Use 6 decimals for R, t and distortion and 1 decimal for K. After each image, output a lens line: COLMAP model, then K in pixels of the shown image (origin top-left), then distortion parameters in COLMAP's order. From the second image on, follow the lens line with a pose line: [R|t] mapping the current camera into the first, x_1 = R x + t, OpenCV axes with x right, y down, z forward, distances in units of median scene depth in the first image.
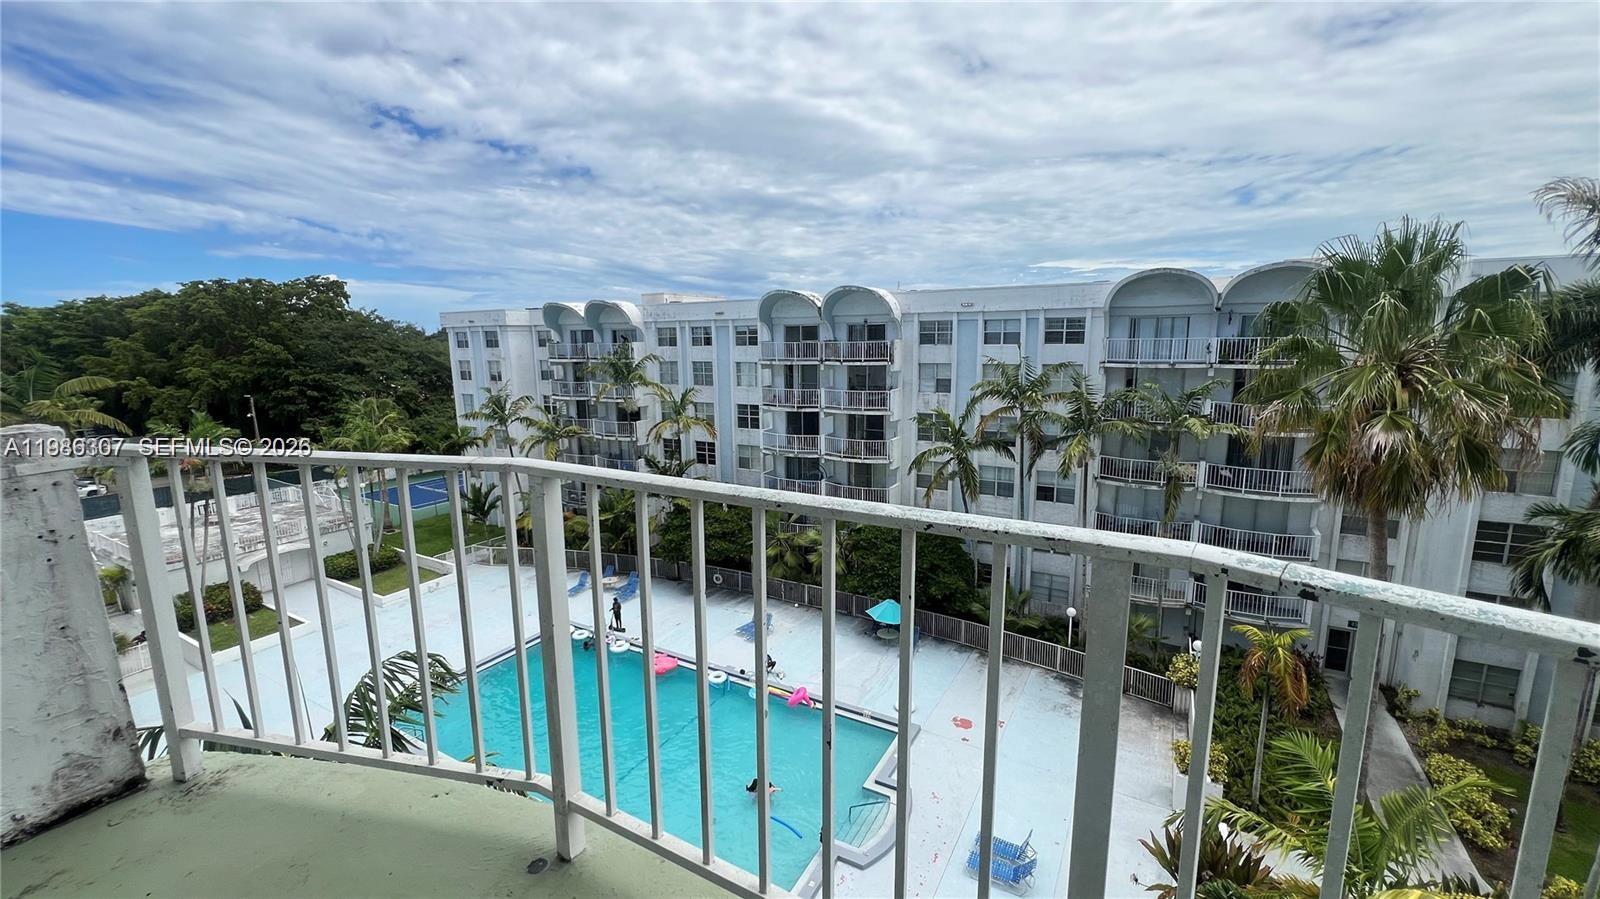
lens RADIAL K [[645.0, 0, 797.6], [0, 645.0, 448.9], [0, 0, 1]] dist [-0.002799, 0.001001]
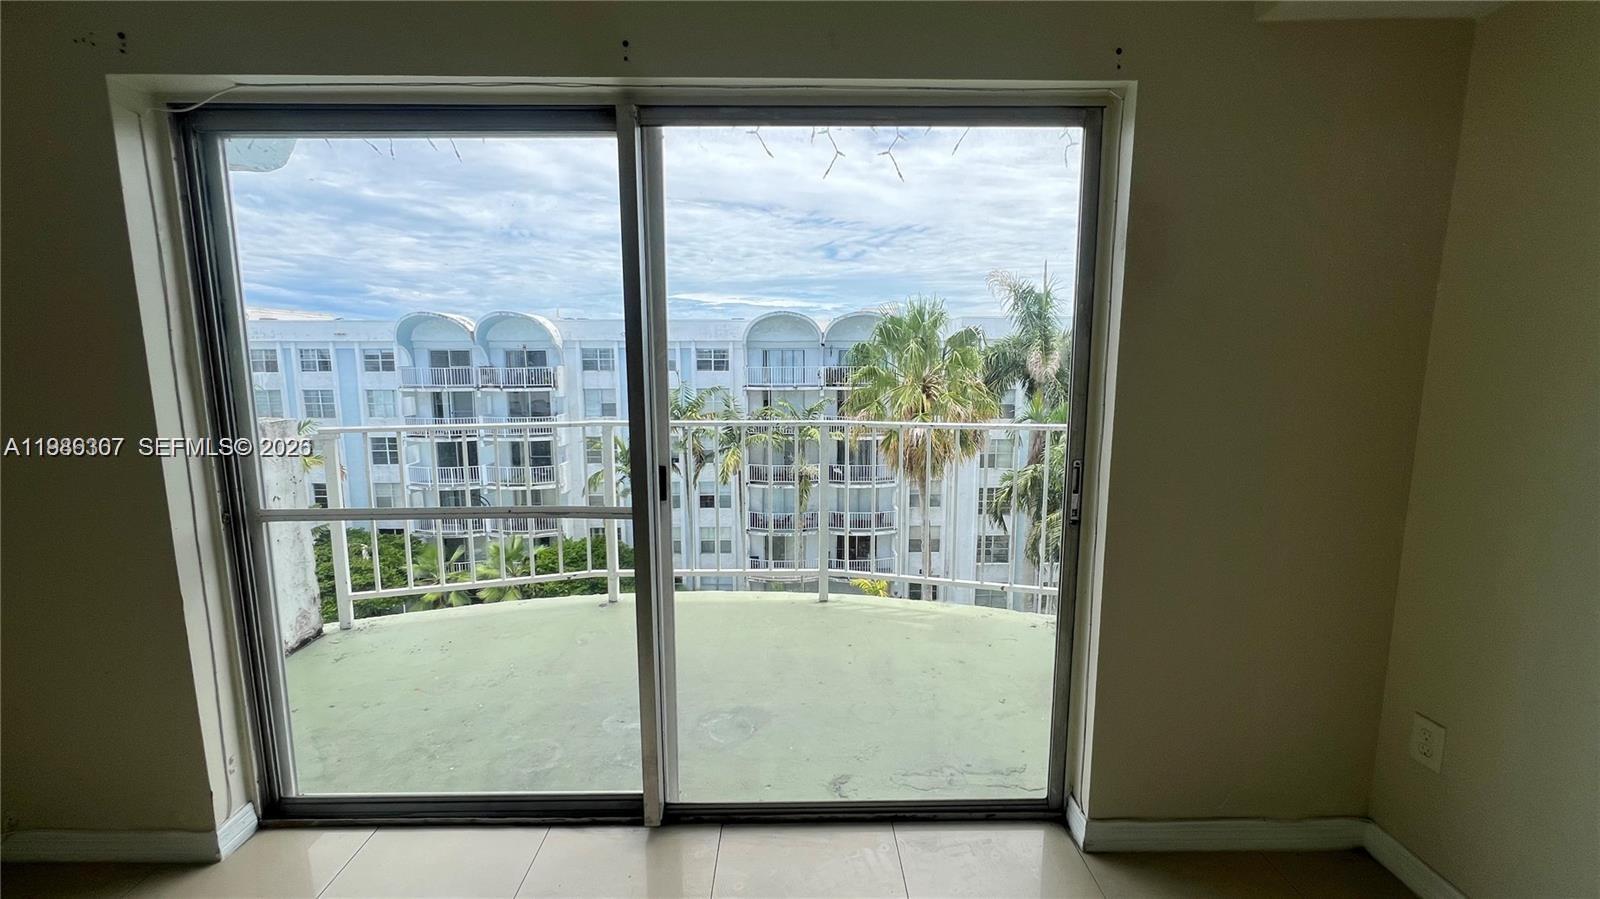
lens RADIAL K [[645.0, 0, 796.4], [0, 645.0, 435.1], [0, 0, 1]] dist [-0.002799, 0.001001]
pose [[0.861297, -0.047272, 0.505898, -0.053161], [0.078300, 0.996118, -0.040229, 0.011879], [-0.502033, 0.074261, 0.861654, -0.073257]]
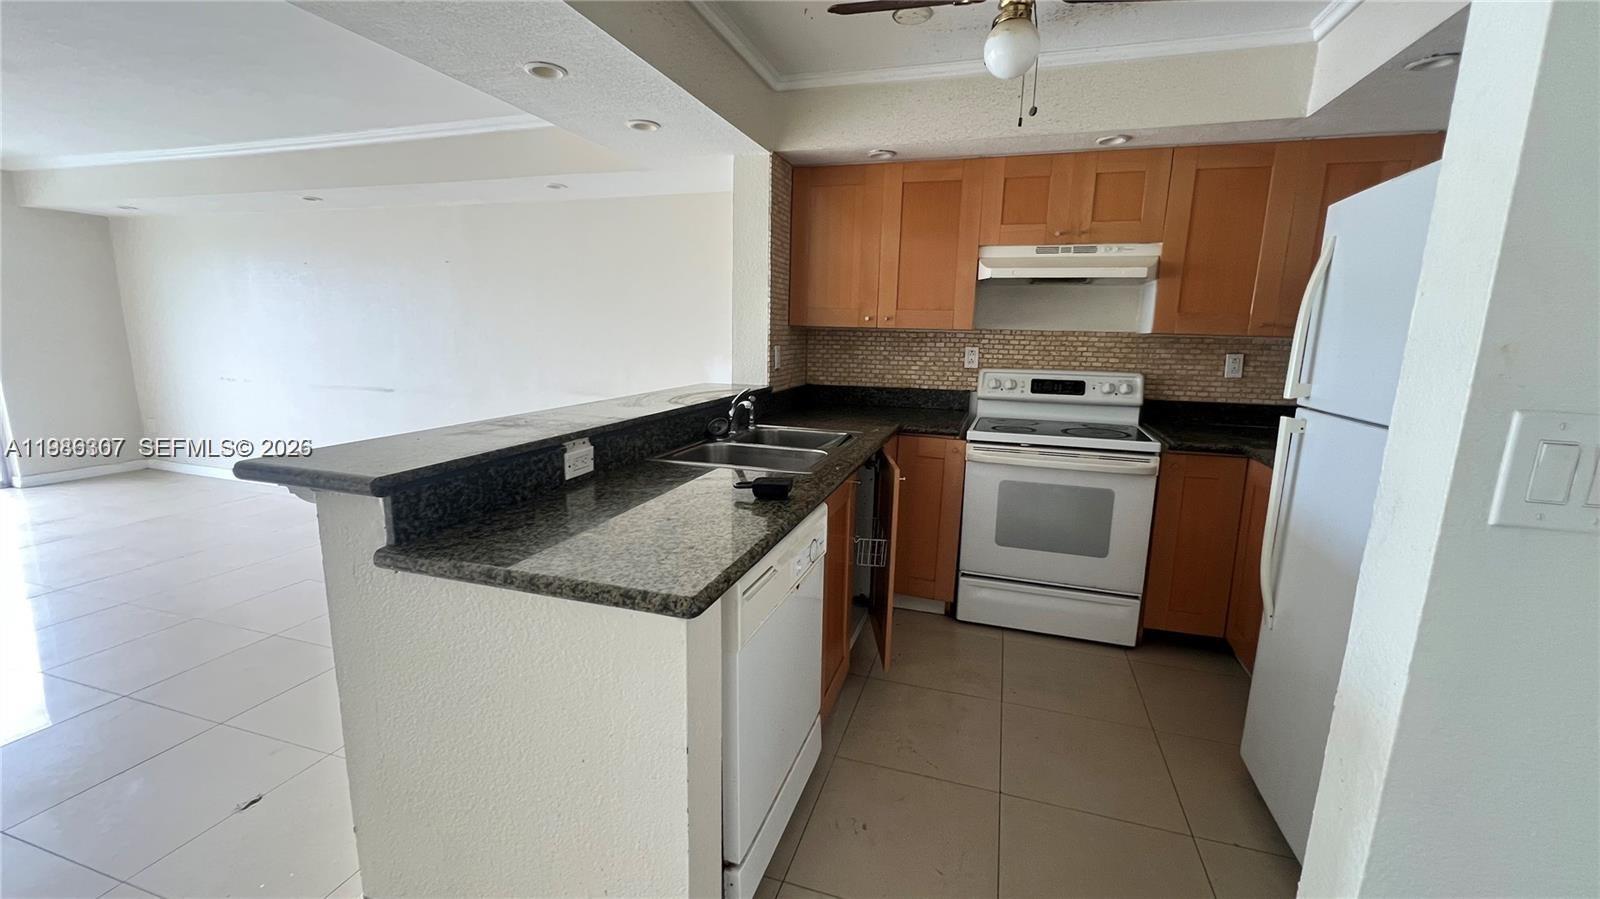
lens RADIAL K [[645.0, 0, 799.6], [0, 645.0, 448.6], [0, 0, 1]] dist [-0.002799, 0.001001]
pose [[-0.214891, -0.170777, 0.961591, -0.207331], [0.150797, 0.966983, 0.205434, 0.036777], [-0.964926, 0.189151, -0.182044, -0.201330]]
